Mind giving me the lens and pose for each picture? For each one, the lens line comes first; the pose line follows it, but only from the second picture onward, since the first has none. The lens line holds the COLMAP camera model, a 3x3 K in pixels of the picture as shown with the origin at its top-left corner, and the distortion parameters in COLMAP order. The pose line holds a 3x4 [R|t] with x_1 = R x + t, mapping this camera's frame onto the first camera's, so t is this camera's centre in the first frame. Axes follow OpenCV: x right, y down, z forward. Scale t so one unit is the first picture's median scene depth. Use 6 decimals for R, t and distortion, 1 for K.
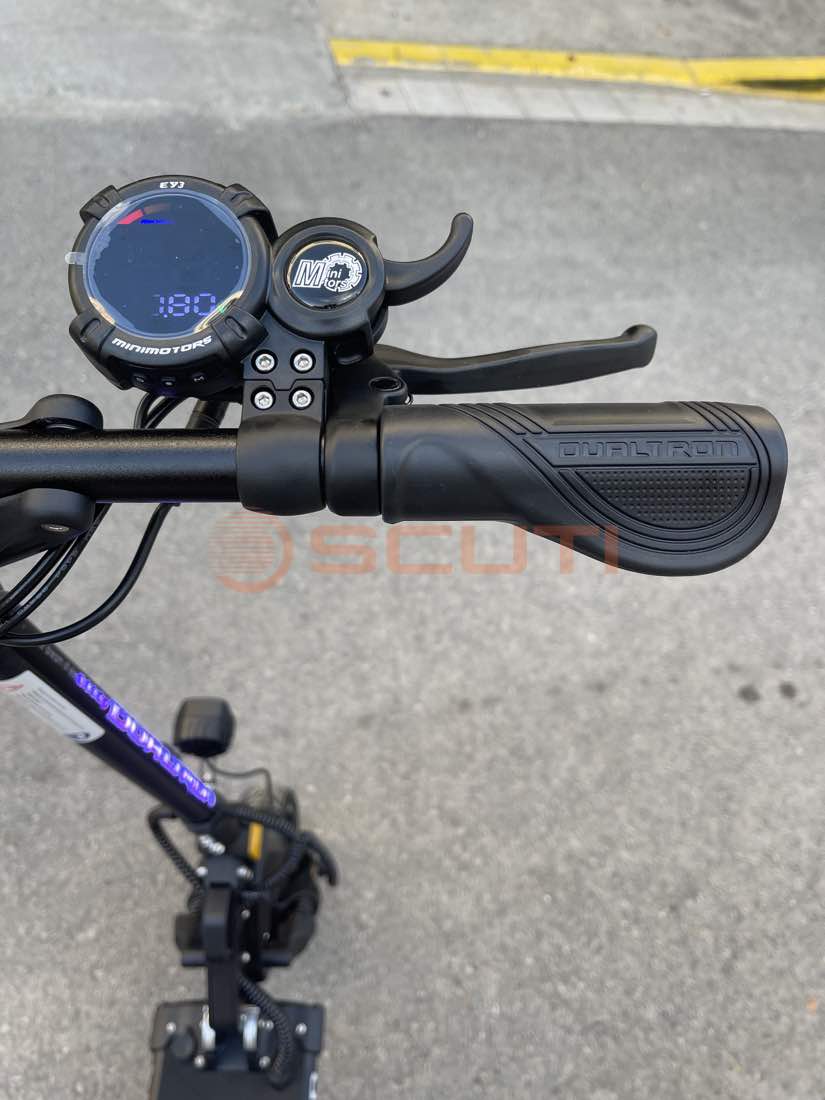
lens RADIAL K [[860.5, 0, 412.5], [0, 860.5, 550.0], [0, 0, 1]] dist [0.088995, -0.144455]
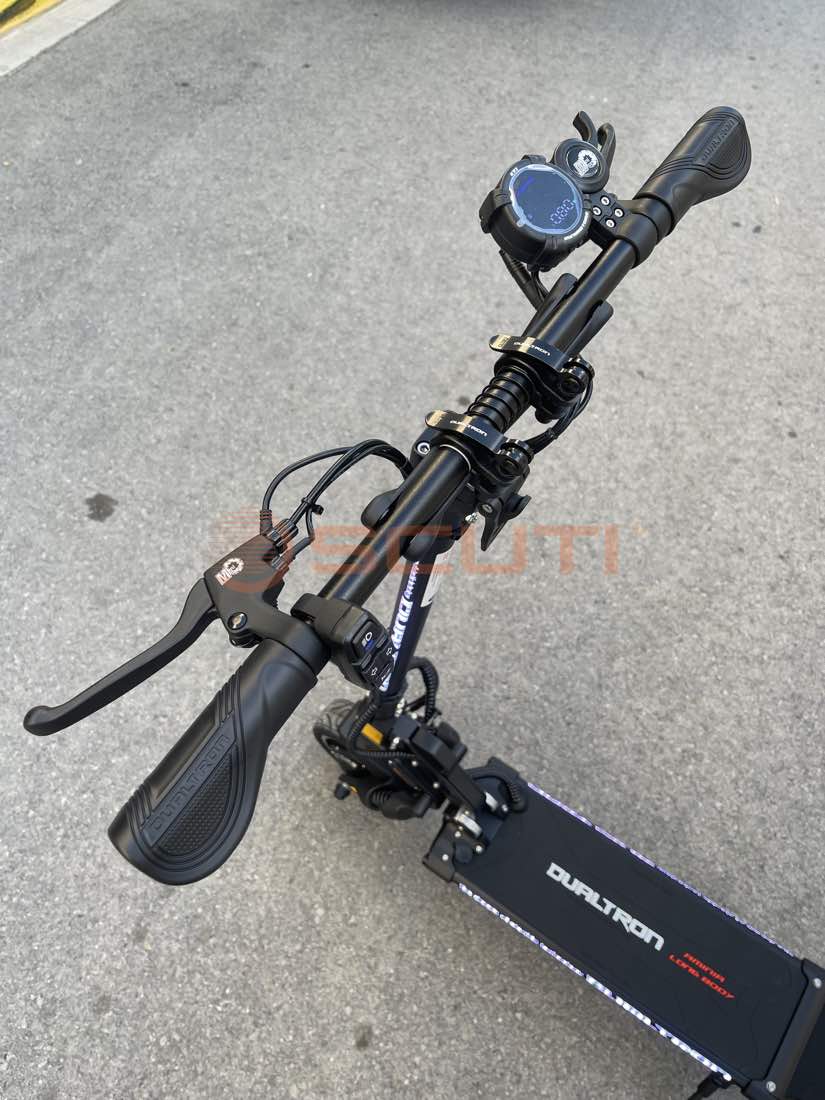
lens RADIAL K [[860.5, 0, 412.5], [0, 860.5, 550.0], [0, 0, 1]] dist [0.088995, -0.144455]
pose [[0.574698, -0.715175, 0.397804, -0.404636], [0.675642, 0.688925, 0.262470, -0.109316], [-0.461769, 0.117932, 0.879126, -0.127680]]
